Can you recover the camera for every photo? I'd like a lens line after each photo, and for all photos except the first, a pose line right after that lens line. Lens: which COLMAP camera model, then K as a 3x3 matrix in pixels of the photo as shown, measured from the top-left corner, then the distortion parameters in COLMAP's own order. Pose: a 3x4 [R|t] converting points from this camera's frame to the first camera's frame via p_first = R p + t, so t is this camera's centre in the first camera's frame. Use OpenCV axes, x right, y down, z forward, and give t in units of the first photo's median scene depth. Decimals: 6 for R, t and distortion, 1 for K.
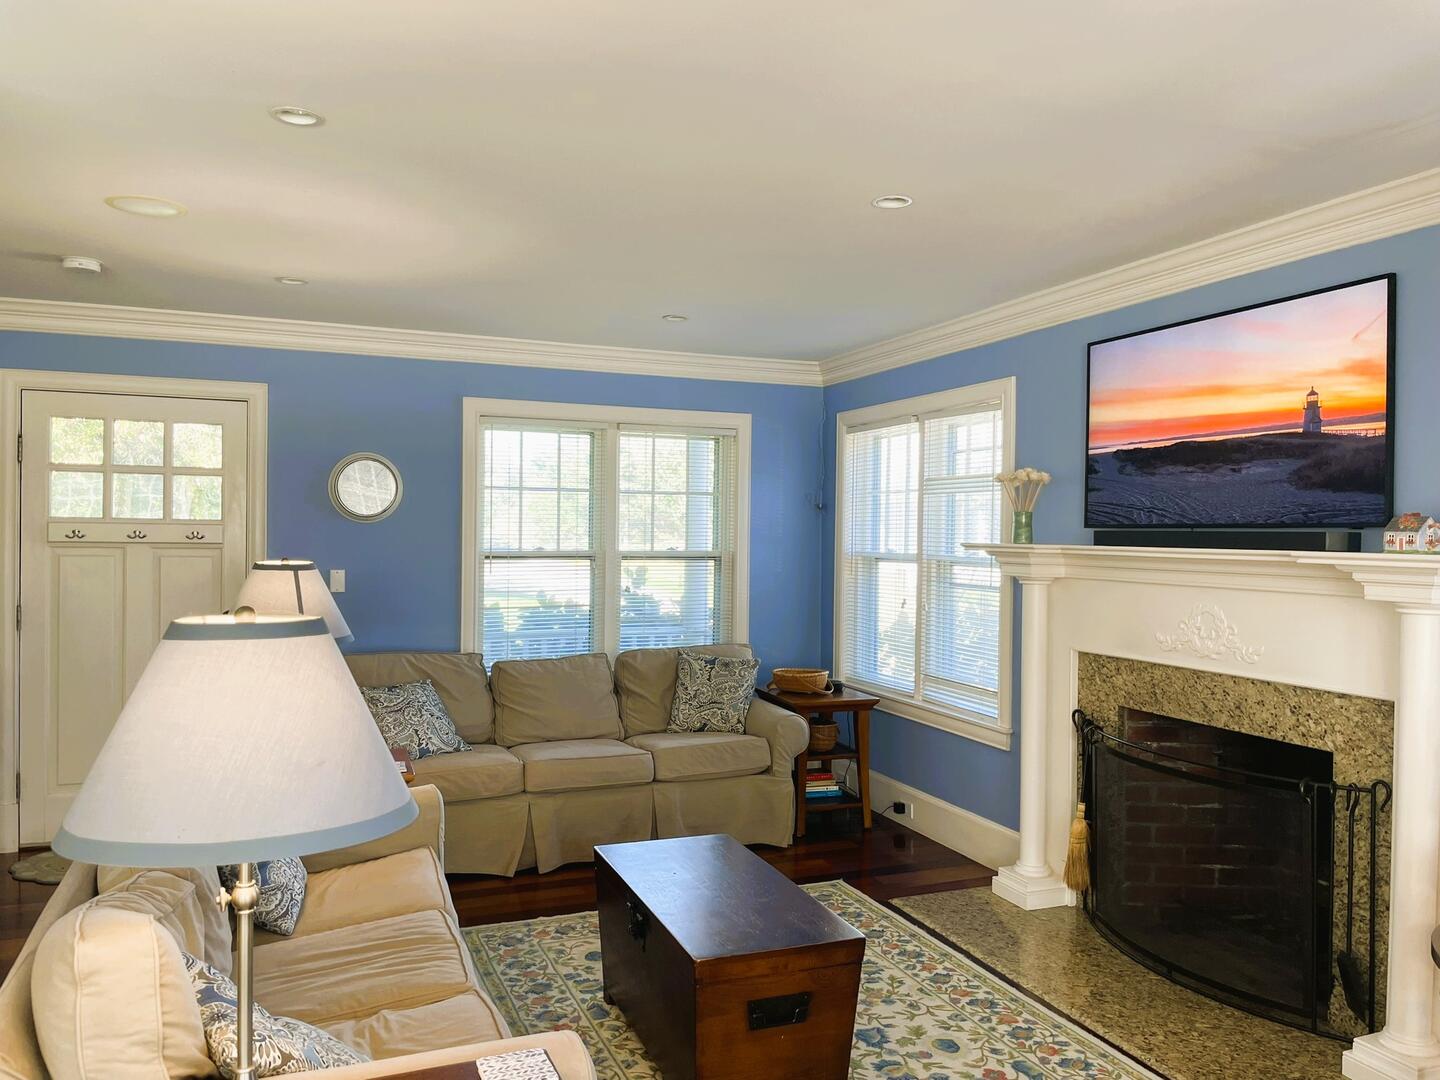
lens RADIAL K [[1099.8, 0, 723.0], [0, 1099.8, 541.5], [0, 0, 1]] dist [0.078130, -0.019227]
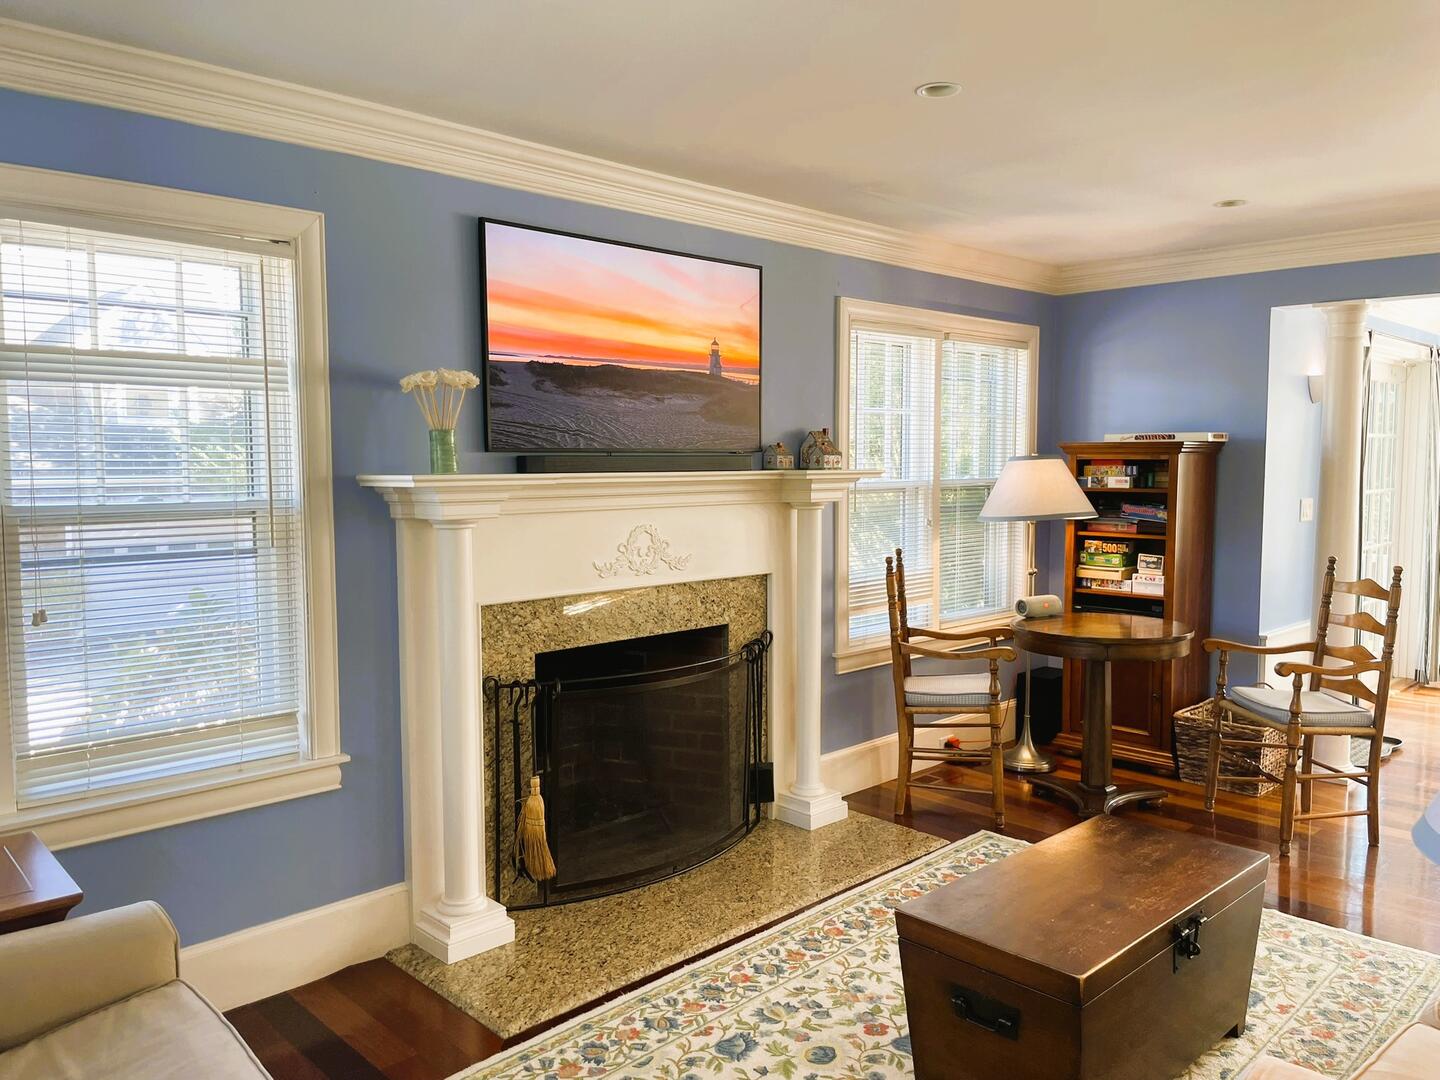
lens RADIAL K [[1099.8, 0, 764.8], [0, 1099.8, 522.0], [0, 0, 1]] dist [0.078130, -0.019227]
pose [[-0.401646, -0.075060, 0.912714, -0.563652], [-0.001300, 0.996681, 0.081394, -0.031244], [-0.915794, 0.031505, -0.400411, 1.306090]]
